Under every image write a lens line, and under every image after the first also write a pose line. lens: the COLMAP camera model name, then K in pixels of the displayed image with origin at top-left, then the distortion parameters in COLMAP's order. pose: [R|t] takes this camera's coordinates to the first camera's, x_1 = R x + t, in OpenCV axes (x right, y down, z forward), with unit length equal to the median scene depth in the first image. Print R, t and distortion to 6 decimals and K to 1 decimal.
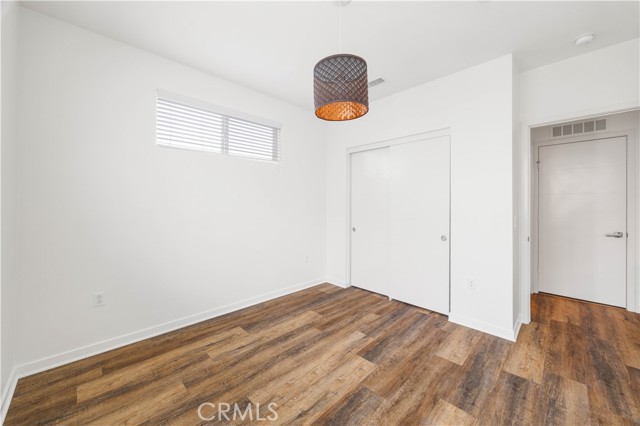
lens RADIAL K [[247.4, 0, 318.3], [0, 247.4, 209.1], [0, 0, 1]] dist [-0.000305, -0.000071]
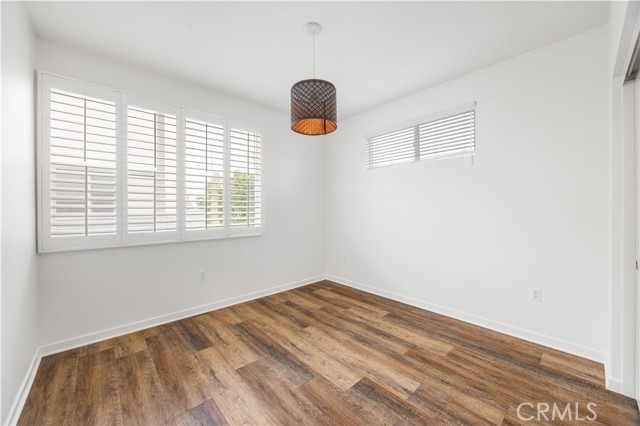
lens RADIAL K [[241.2, 0, 316.6], [0, 241.2, 211.8], [0, 0, 1]] dist [-0.000480, 0.000005]
pose [[-0.048172, 0.007837, -0.998808, 0.914945], [-0.008575, 0.999929, 0.008259, -0.004717], [0.998802, 0.008963, -0.048102, 0.783259]]
